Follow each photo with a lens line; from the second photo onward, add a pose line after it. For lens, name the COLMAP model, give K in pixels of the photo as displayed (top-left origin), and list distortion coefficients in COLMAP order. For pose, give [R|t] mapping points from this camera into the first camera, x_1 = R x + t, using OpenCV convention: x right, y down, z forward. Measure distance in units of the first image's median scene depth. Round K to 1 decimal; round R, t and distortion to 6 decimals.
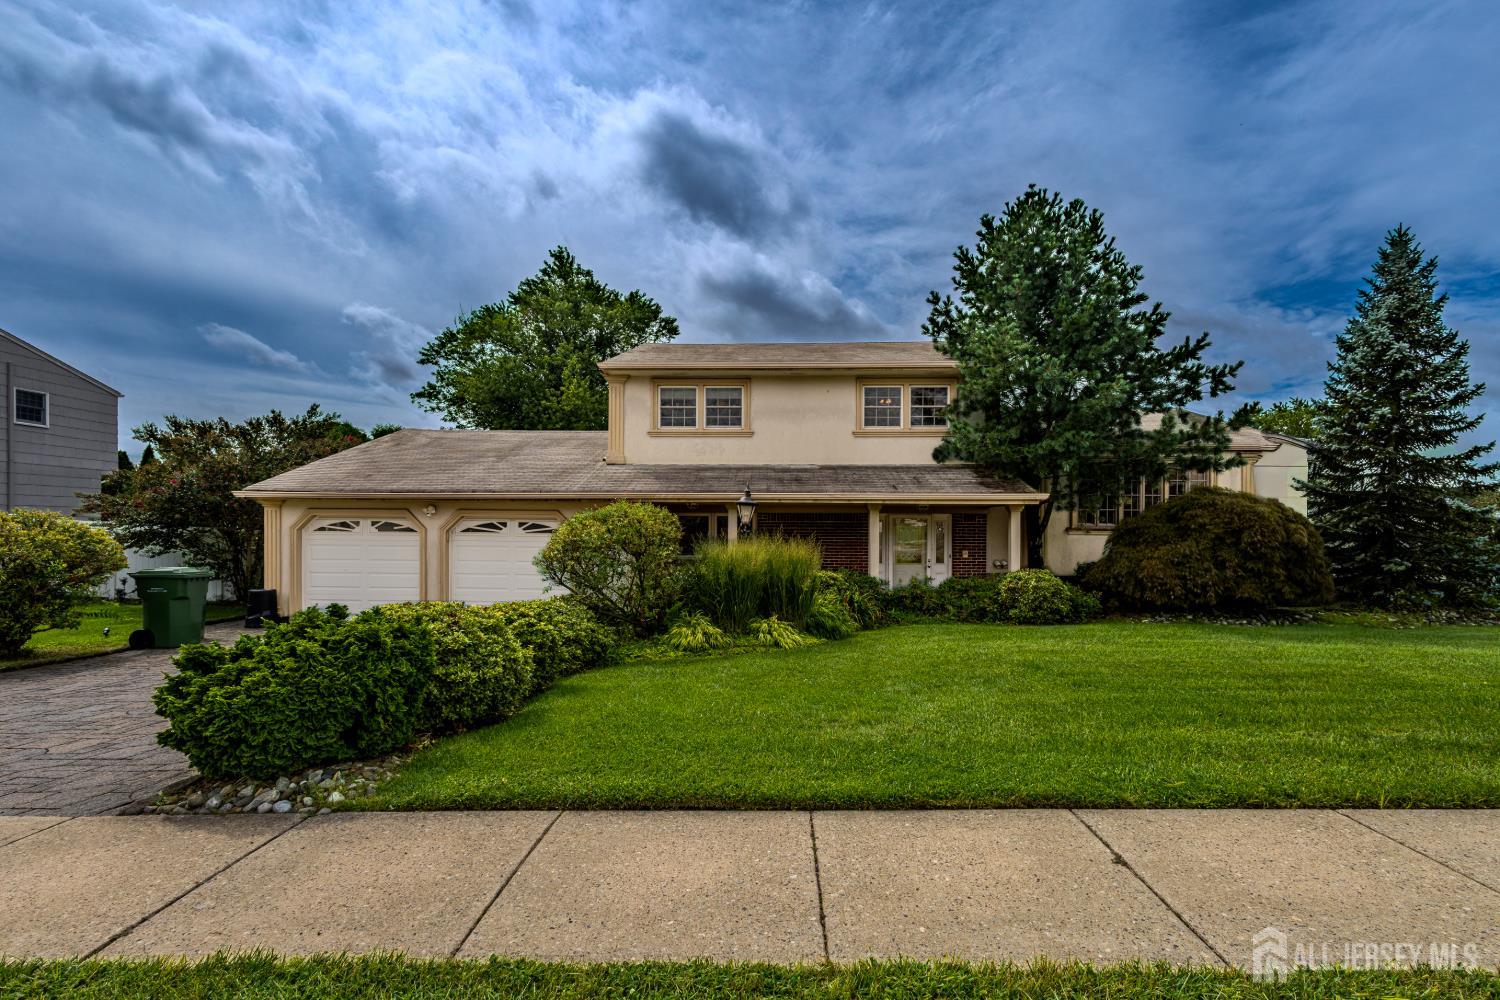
lens RADIAL K [[685.6, 0, 754.7], [0, 685.6, 531.2], [0, 0, 1]] dist [0.015415, -0.000383]
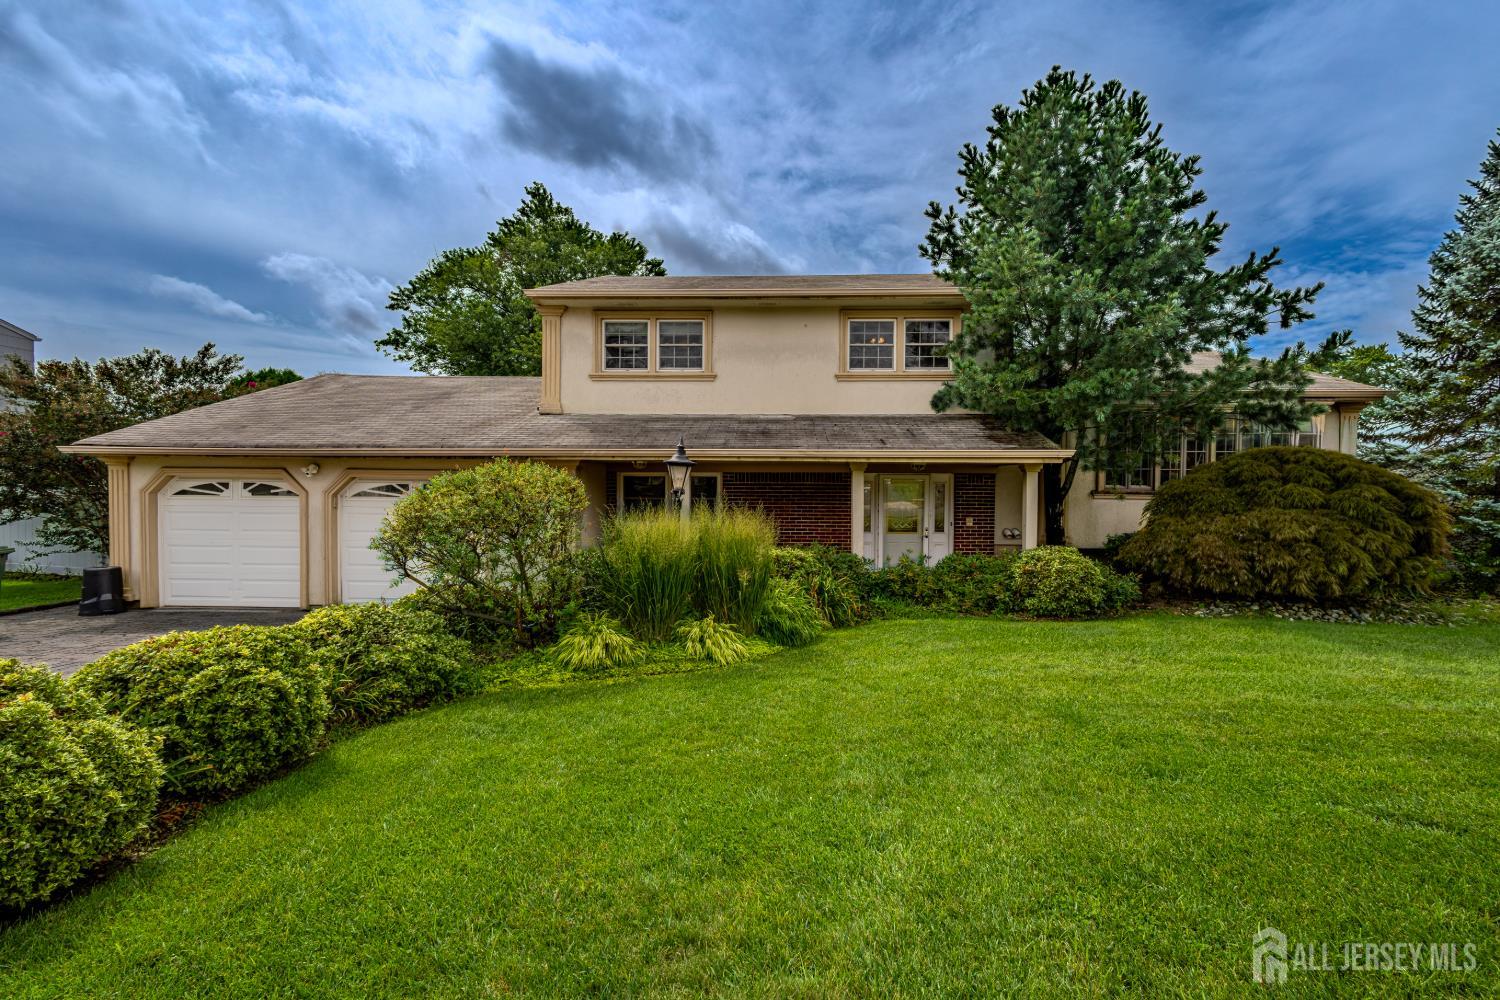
lens RADIAL K [[701.7, 0, 754.0], [0, 701.7, 504.0], [0, 0, 1]] dist [0.016467, -0.001260]
pose [[1.000000, 0.000445, -0.000107, 0.050394], [-0.000442, 0.999702, 0.024392, -0.010476], [0.000118, -0.024392, 0.999702, 0.164724]]
